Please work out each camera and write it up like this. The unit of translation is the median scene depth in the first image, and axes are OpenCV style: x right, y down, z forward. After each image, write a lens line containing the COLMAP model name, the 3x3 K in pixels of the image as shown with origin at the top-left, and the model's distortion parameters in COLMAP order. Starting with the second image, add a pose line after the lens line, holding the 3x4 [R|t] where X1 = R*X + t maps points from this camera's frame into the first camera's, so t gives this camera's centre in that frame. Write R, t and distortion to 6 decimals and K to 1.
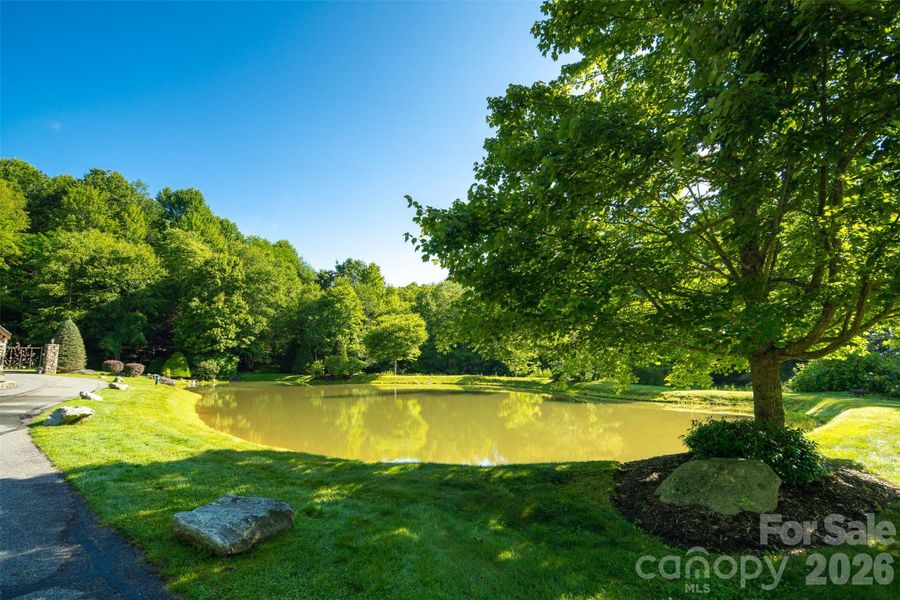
lens RADIAL K [[436.2, 0, 450.0], [0, 436.2, 300.0], [0, 0, 1]] dist [0.002485, -0.000891]
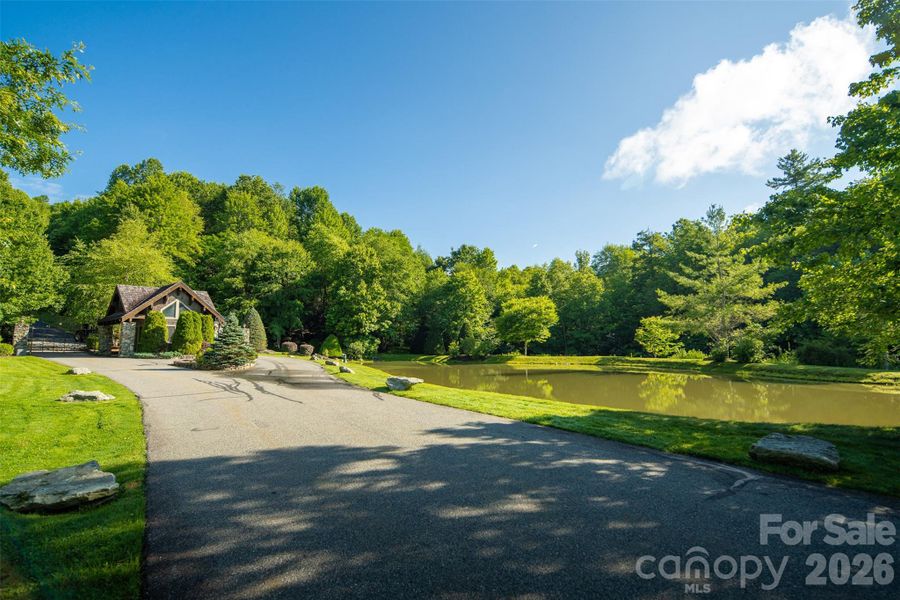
lens RADIAL K [[436.2, 0, 450.0], [0, 436.2, 300.0], [0, 0, 1]] dist [0.002485, -0.000891]
pose [[0.982463, -0.020373, -0.185339, -0.106731], [0.027866, 0.998892, 0.037914, -0.004757], [0.184362, -0.042413, 0.981943, -0.044392]]
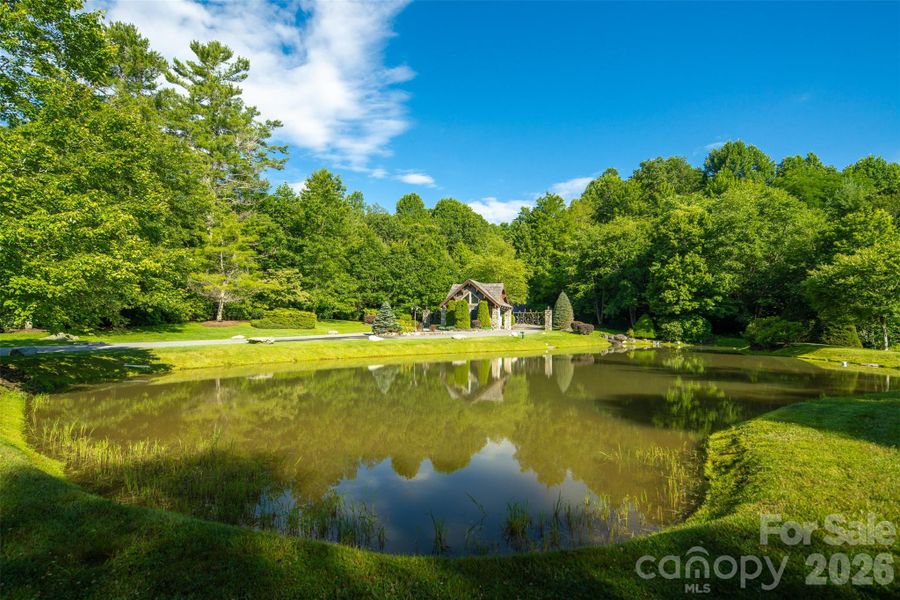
lens RADIAL K [[436.2, 0, 450.0], [0, 436.2, 300.0], [0, 0, 1]] dist [0.002485, -0.000891]
pose [[0.183015, -0.045907, -0.982038, 0.337683], [0.123929, 0.992018, -0.023278, 0.046633], [0.975268, -0.117443, 0.187244, 0.317128]]
